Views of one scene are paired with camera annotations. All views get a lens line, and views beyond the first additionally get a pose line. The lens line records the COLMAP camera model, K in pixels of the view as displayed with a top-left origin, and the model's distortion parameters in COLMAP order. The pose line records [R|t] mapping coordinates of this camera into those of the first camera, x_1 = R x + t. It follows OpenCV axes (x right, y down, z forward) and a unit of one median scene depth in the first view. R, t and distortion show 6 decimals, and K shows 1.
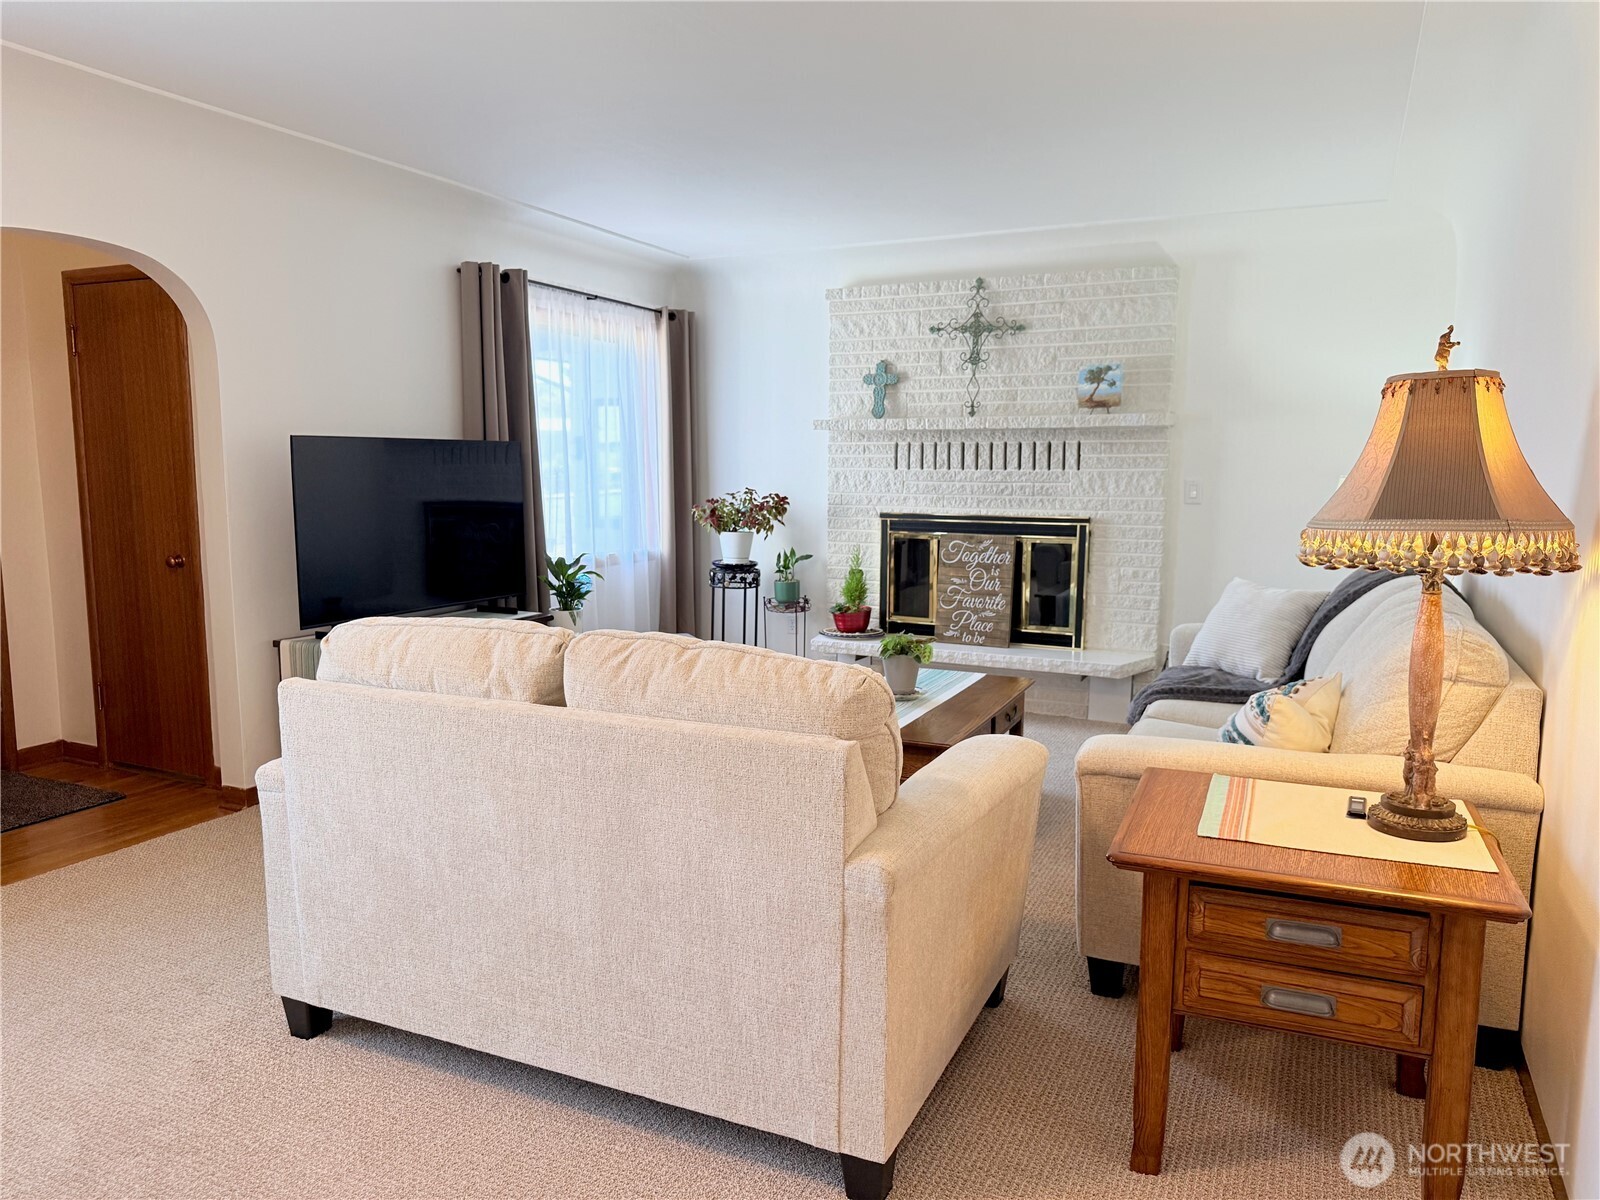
lens RADIAL K [[1113.1, 0, 800.0], [0, 1113.1, 600.0], [0, 0, 1]] dist [0.068316, -0.000052]
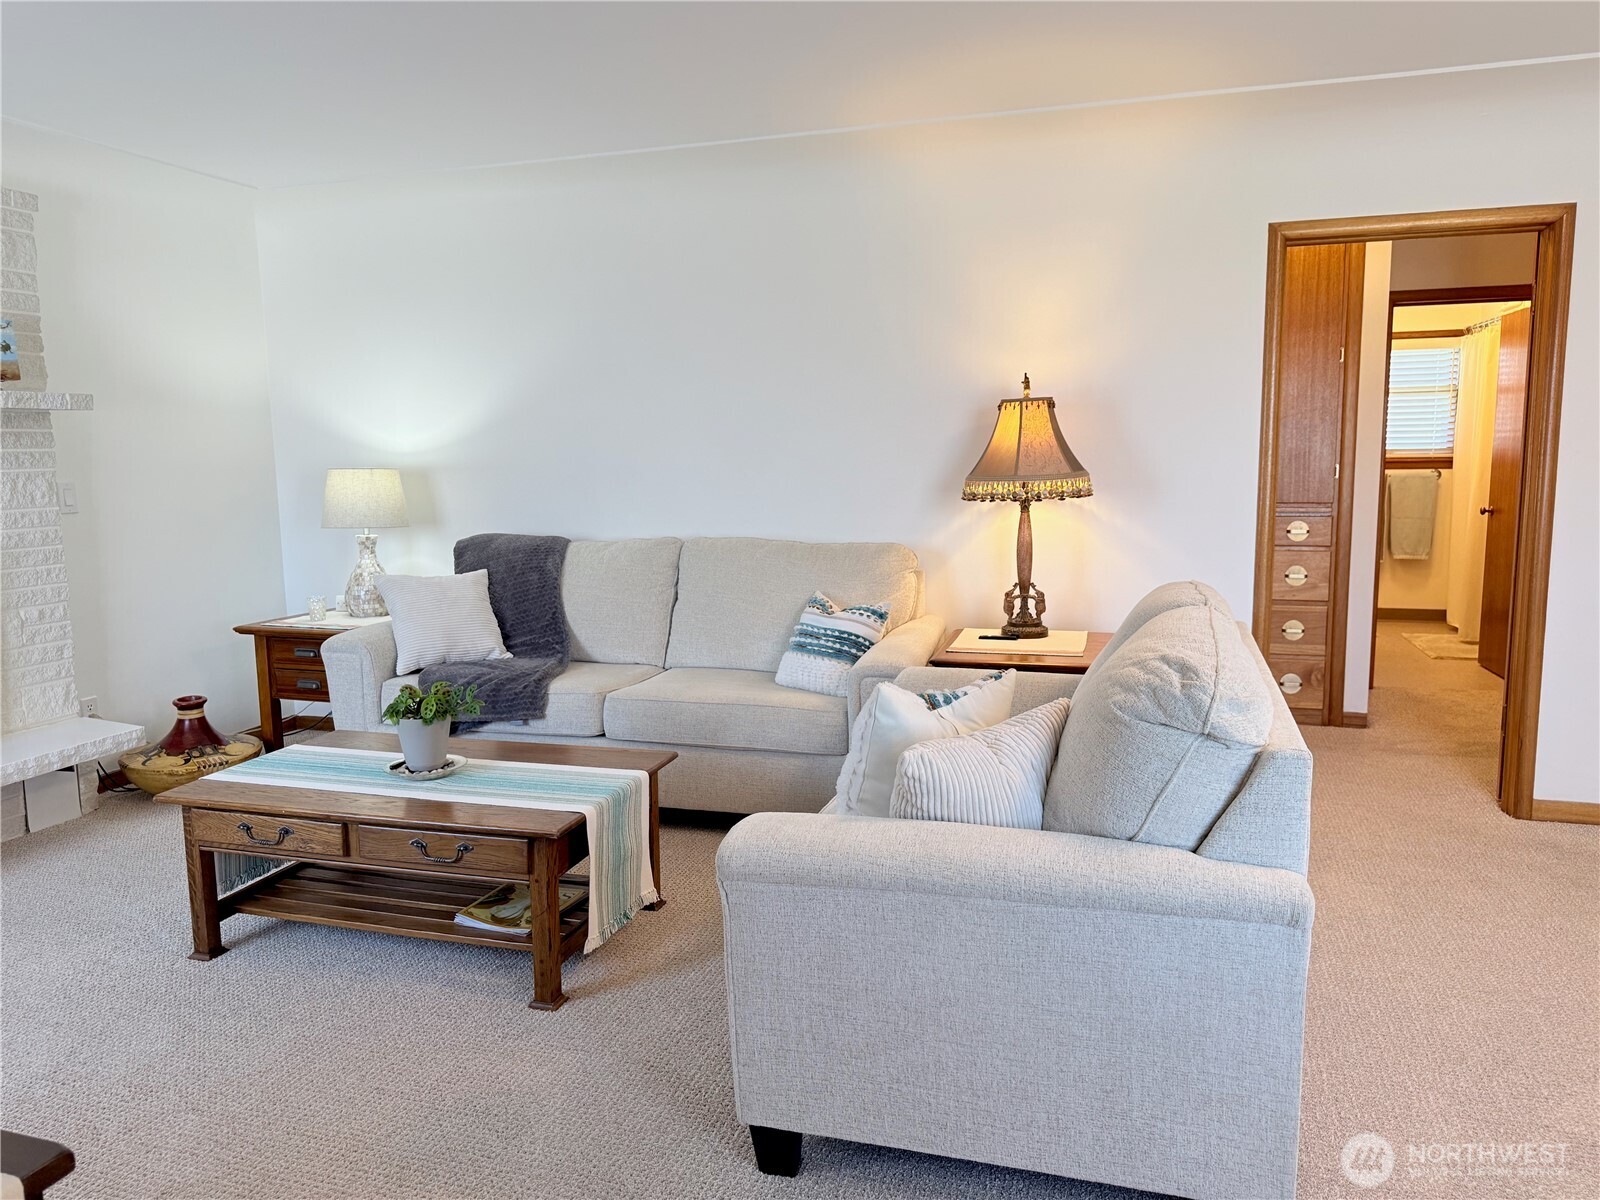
lens RADIAL K [[1135.5, 0, 800.0], [0, 1135.5, 600.0], [0, 0, 1]] dist [0.079657, -0.101880]
pose [[-0.082953, -0.135221, 0.987337, -0.418984], [0.137994, 0.979648, 0.145762, -0.064856], [-0.986953, 0.148338, -0.062605, 0.499188]]
